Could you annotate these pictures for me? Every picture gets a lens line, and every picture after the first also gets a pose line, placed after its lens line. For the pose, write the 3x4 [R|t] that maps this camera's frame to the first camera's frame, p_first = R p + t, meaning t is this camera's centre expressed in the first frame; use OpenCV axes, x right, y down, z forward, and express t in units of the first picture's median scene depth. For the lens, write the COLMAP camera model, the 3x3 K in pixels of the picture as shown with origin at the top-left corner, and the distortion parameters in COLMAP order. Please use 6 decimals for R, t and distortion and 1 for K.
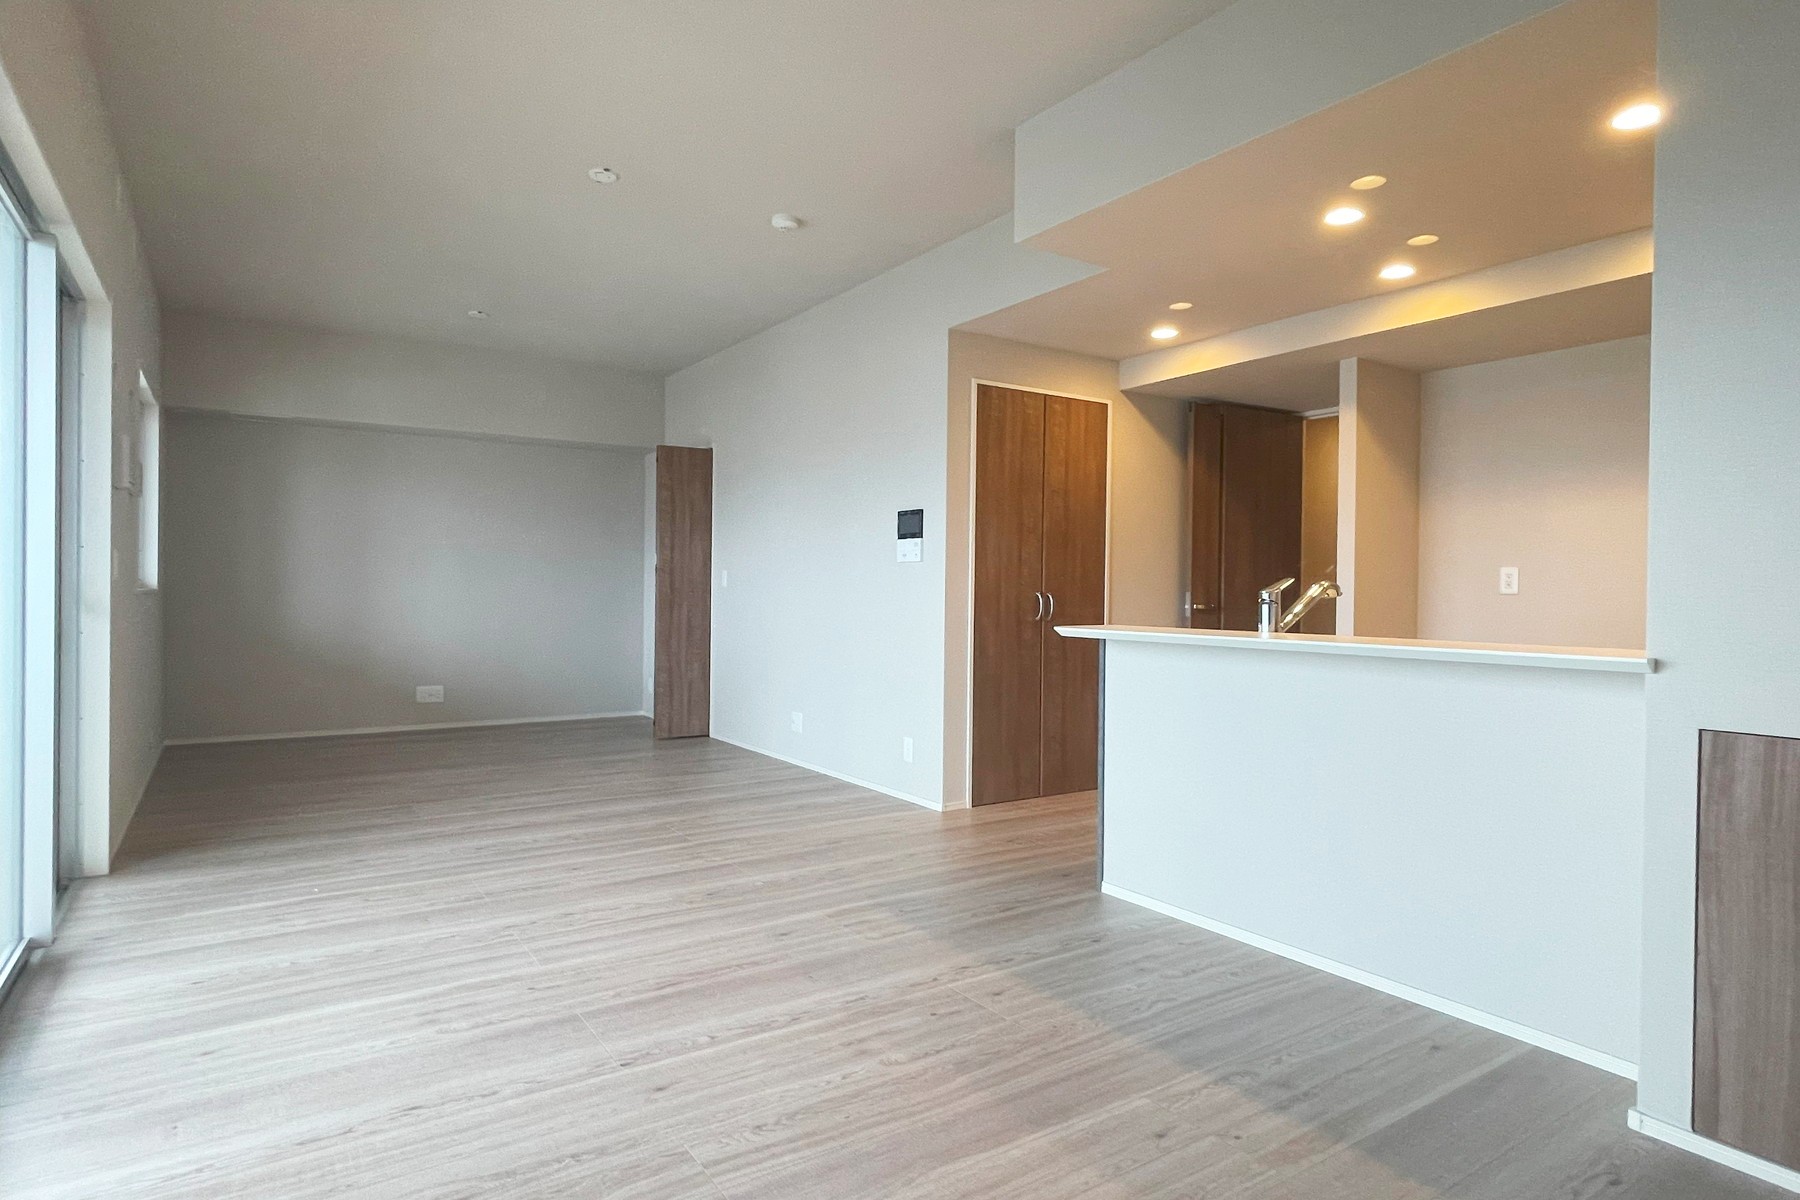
lens RADIAL K [[975.0, 0, 900.0], [0, 975.0, 600.0], [0, 0, 1]] dist [0.003334, 0.000206]
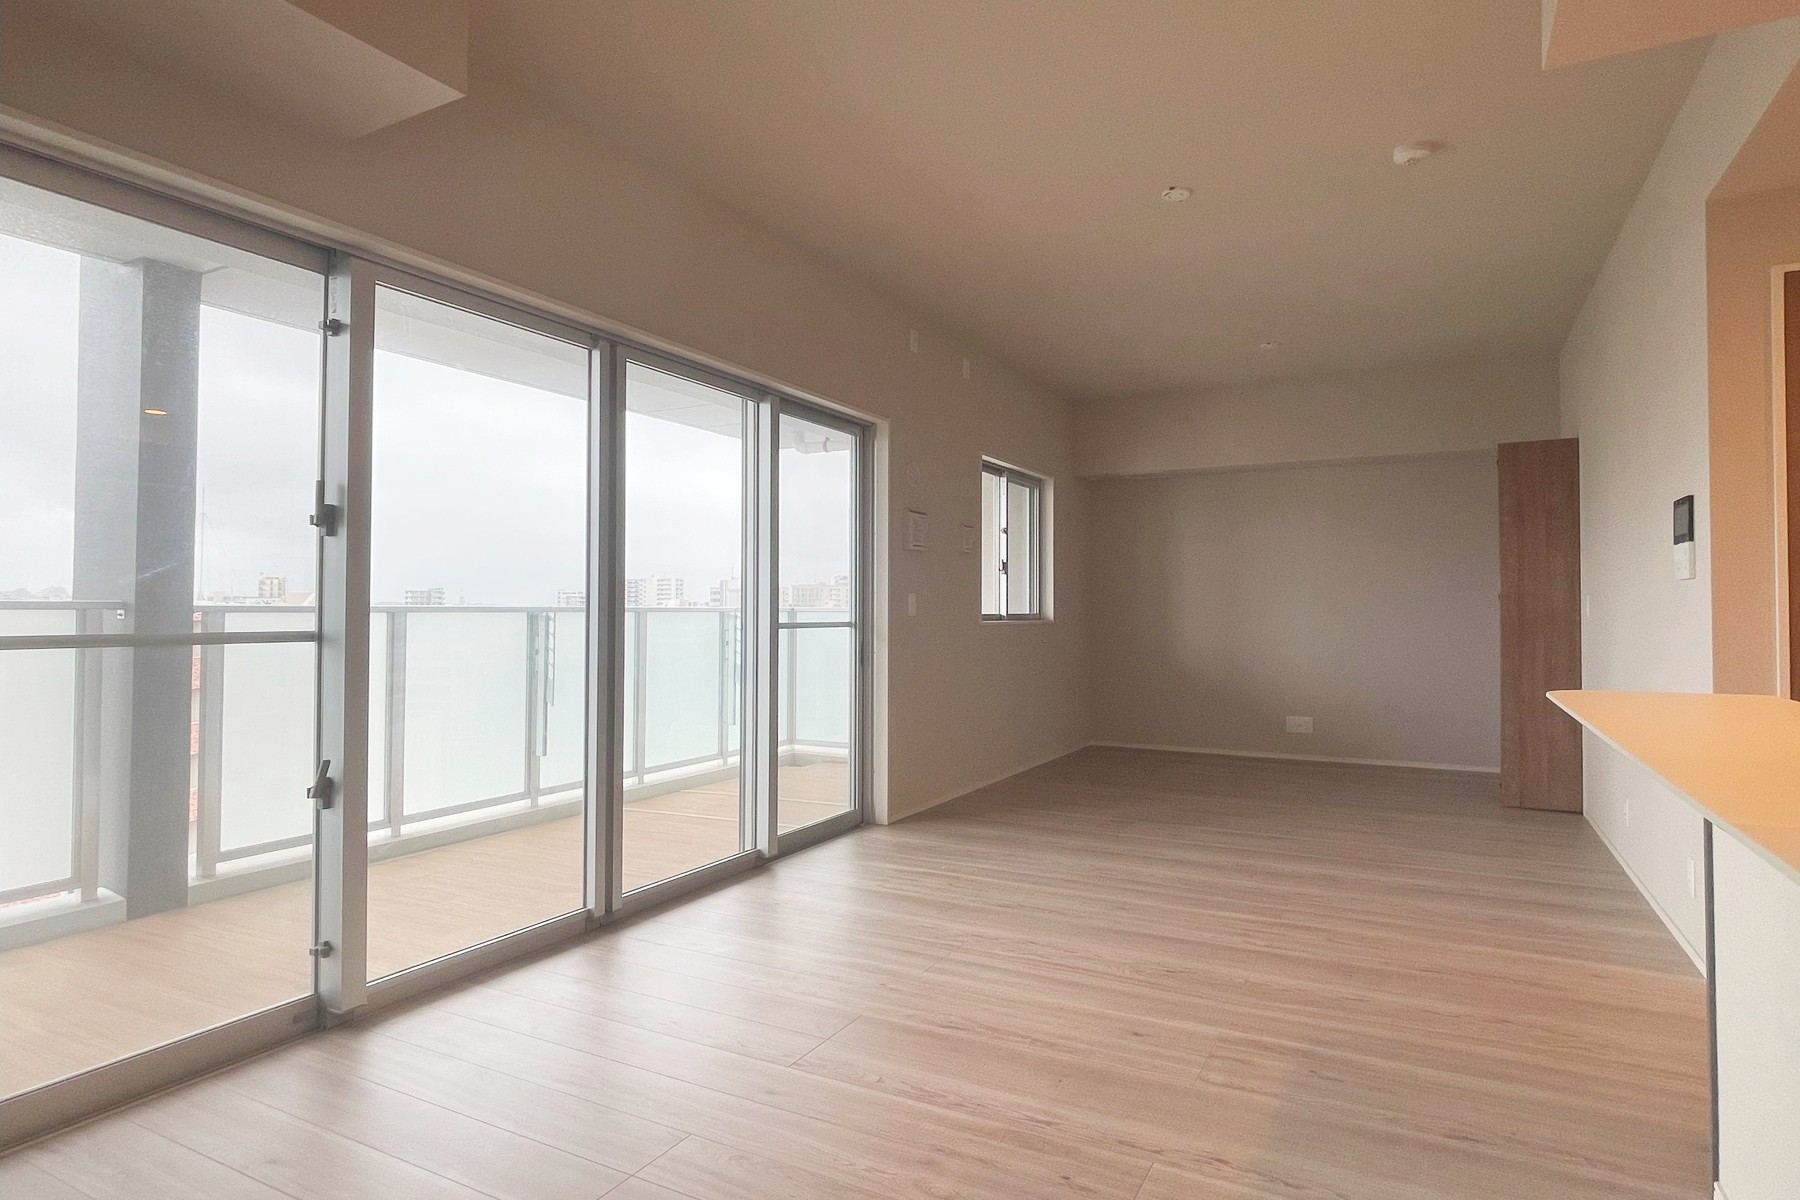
lens RADIAL K [[975.0, 0, 900.0], [0, 975.0, 600.0], [0, 0, 1]] dist [0.003334, 0.000206]
pose [[0.489400, -0.016848, -0.871897, 0.457710], [-0.007600, 0.999693, -0.023584, -0.011416], [0.872026, 0.018168, 0.489122, 0.346181]]
